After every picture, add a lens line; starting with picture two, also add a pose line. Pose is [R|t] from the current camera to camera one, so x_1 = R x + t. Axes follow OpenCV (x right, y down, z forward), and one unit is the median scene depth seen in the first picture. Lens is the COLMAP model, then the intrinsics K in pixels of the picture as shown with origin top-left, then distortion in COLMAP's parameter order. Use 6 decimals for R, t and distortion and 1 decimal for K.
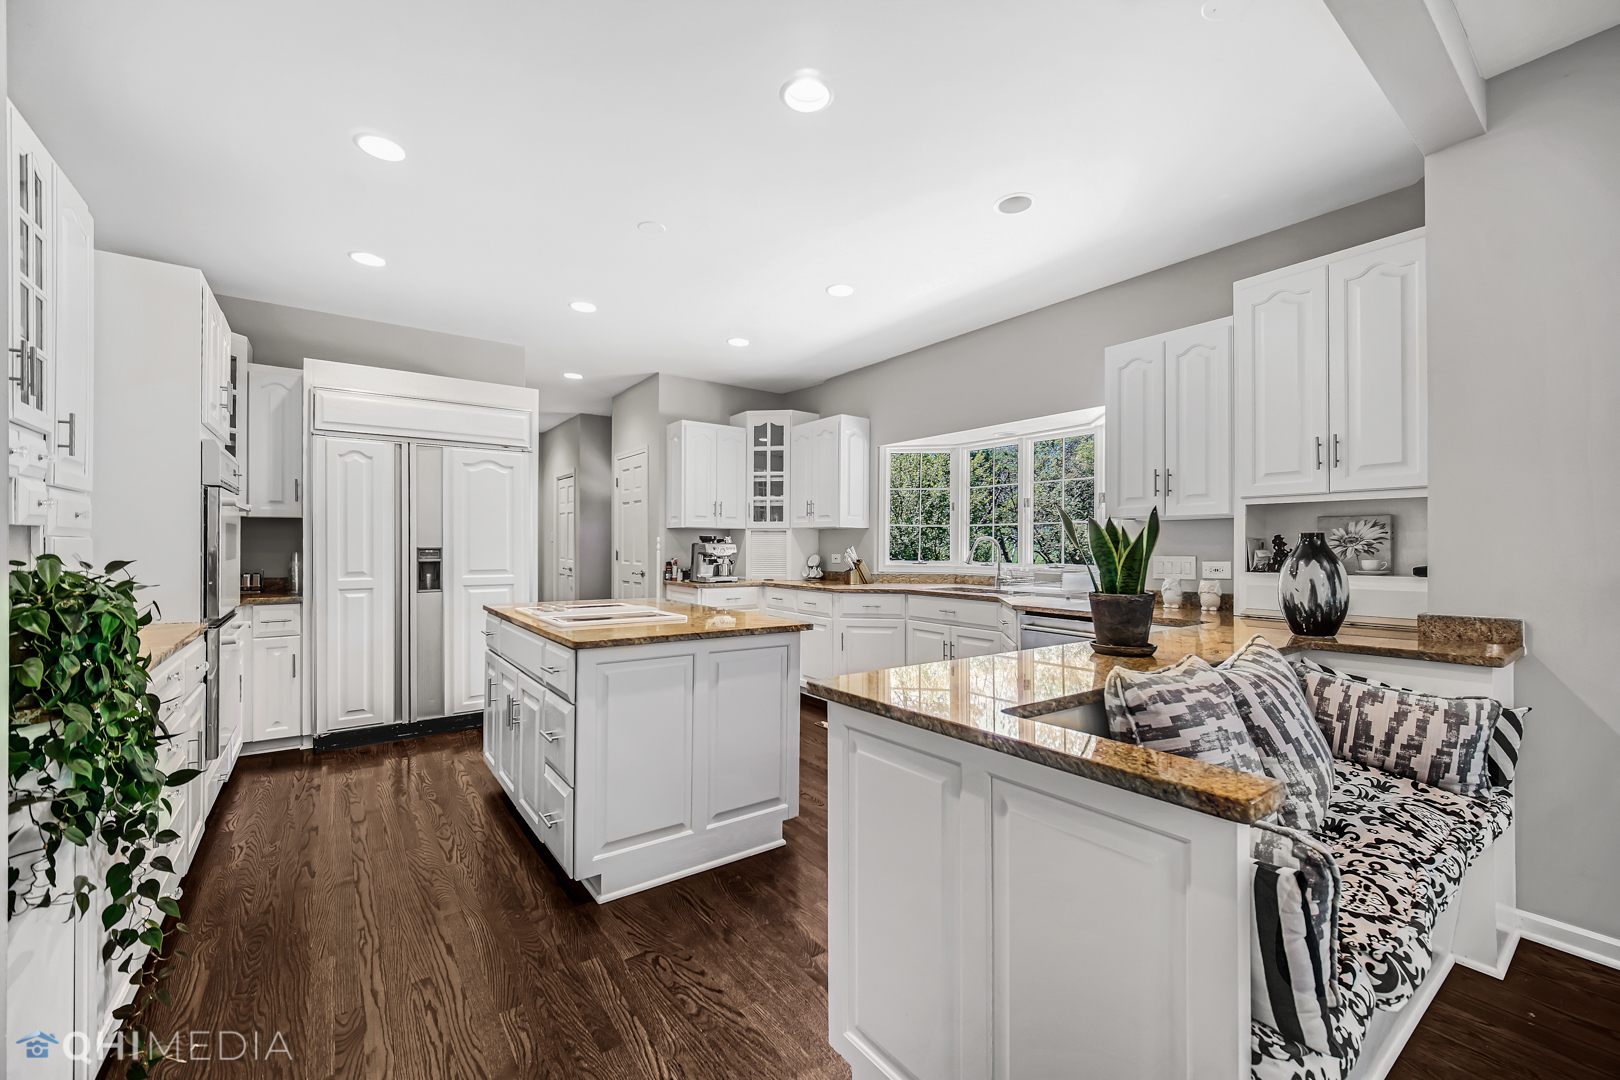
lens RADIAL K [[650.2, 0, 812.3], [0, 650.2, 543.1], [0, 0, 1]] dist [0.002167, 0.000350]
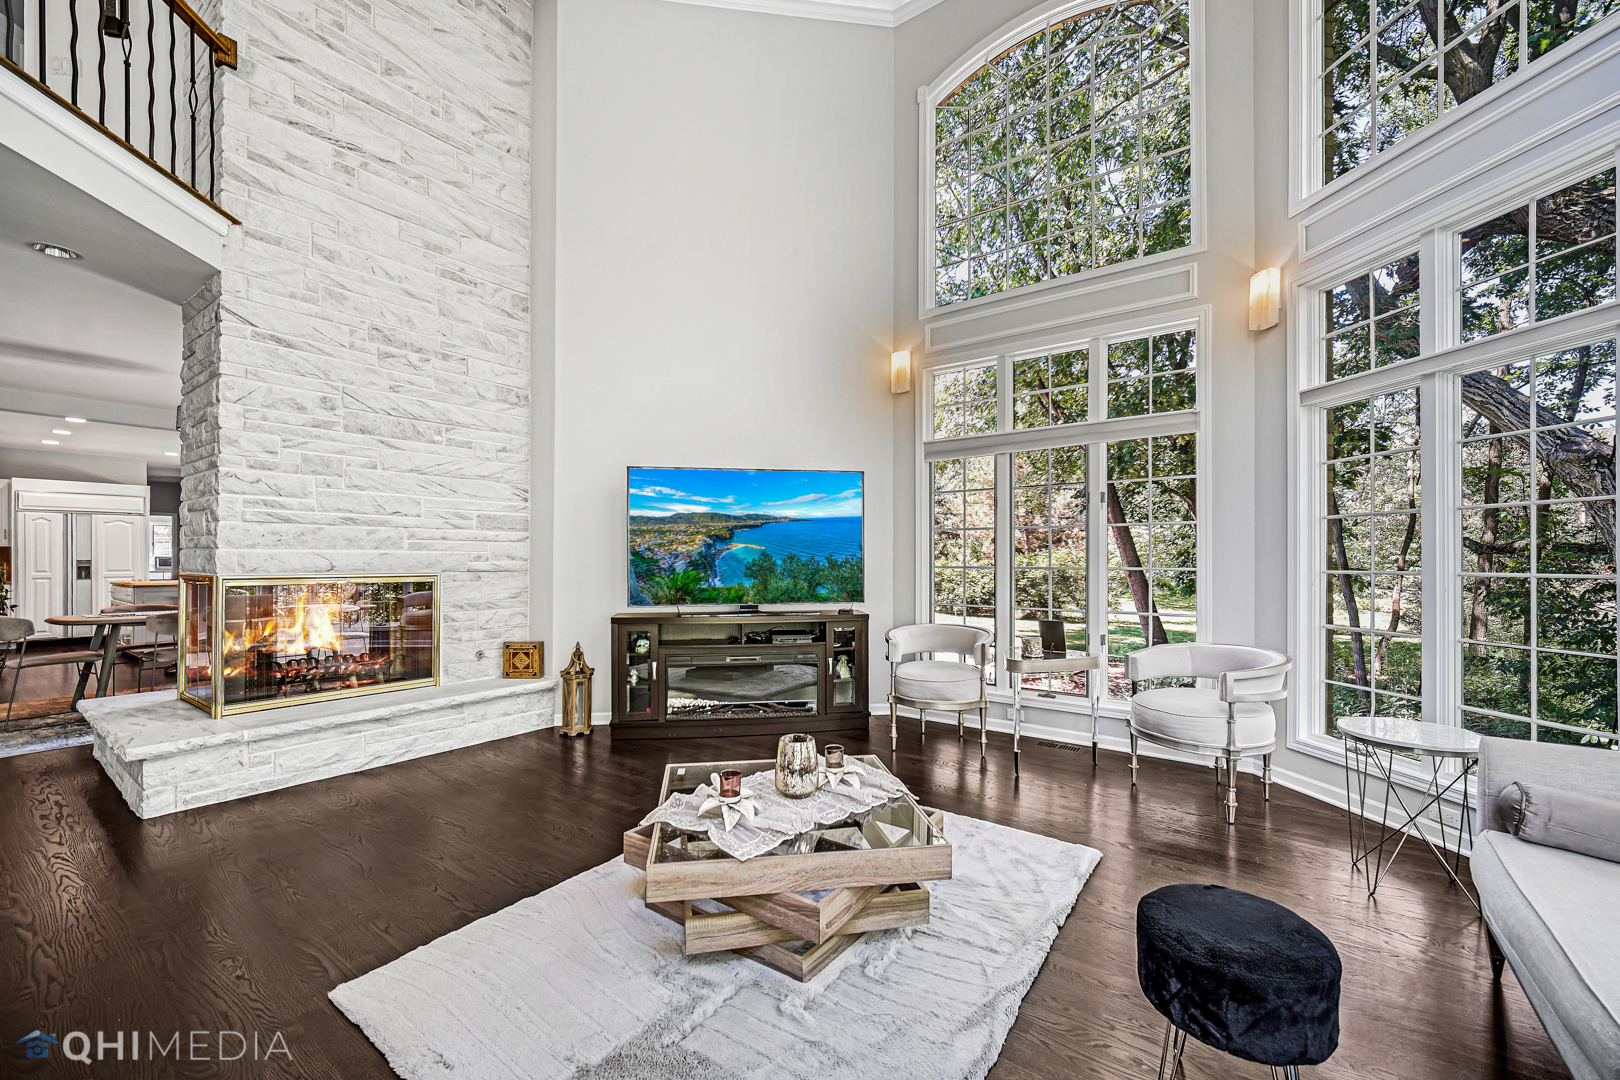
lens RADIAL K [[650.2, 0, 815.8], [0, 650.2, 556.0], [0, 0, 1]] dist [0.002167, 0.000350]
pose [[0.953634, -0.001363, 0.300966, 0.833935], [-0.000545, 0.999980, 0.006257, -0.016236], [-0.300969, -0.006130, 0.953614, -1.391503]]
